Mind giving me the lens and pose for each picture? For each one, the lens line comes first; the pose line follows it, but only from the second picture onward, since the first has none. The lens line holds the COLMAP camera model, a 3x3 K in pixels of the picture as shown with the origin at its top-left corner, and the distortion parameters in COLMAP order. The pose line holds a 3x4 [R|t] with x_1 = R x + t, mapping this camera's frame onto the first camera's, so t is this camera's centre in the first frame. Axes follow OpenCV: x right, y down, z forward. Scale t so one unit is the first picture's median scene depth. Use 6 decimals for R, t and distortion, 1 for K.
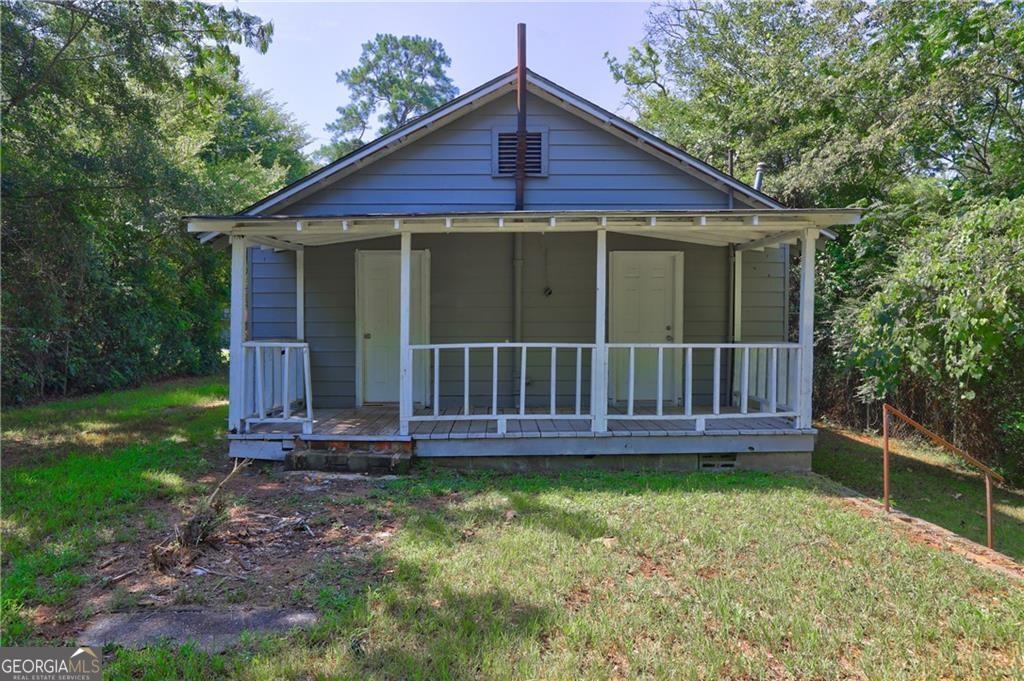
lens RADIAL K [[683.7, 0, 512.0], [0, 683.7, 340.5], [0, 0, 1]] dist [-0.000235, 0.000327]
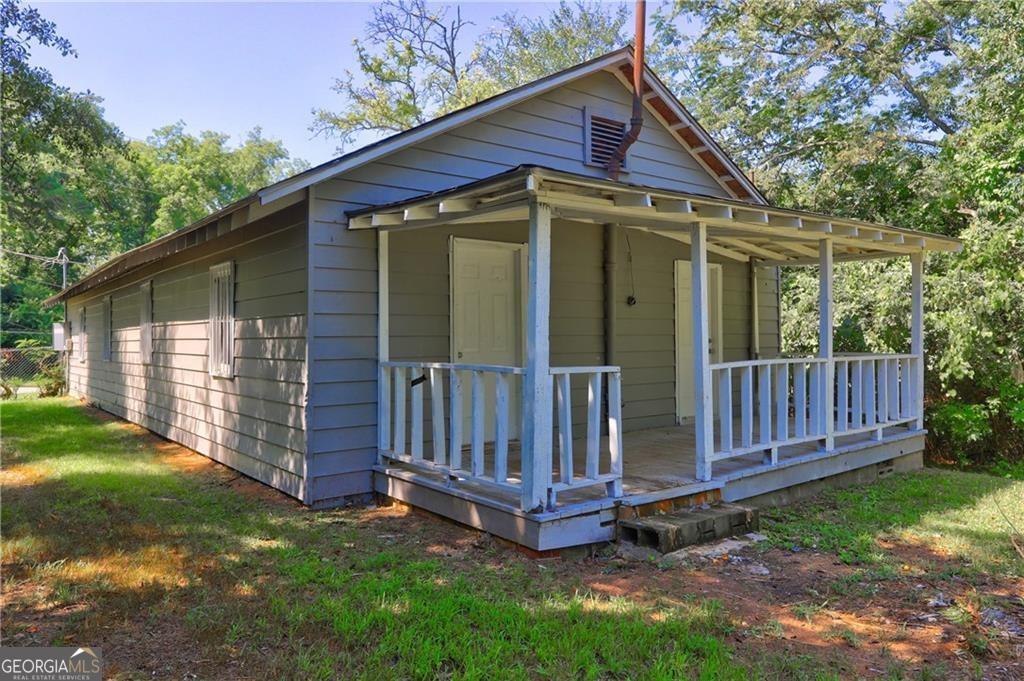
lens RADIAL K [[683.7, 0, 512.0], [0, 683.7, 340.5], [0, 0, 1]] dist [-0.000235, 0.000327]
pose [[0.797007, -0.003730, 0.603959, -0.807234], [0.014745, 0.999803, -0.013282, -0.015108], [-0.603790, 0.019491, 0.796905, 0.506231]]
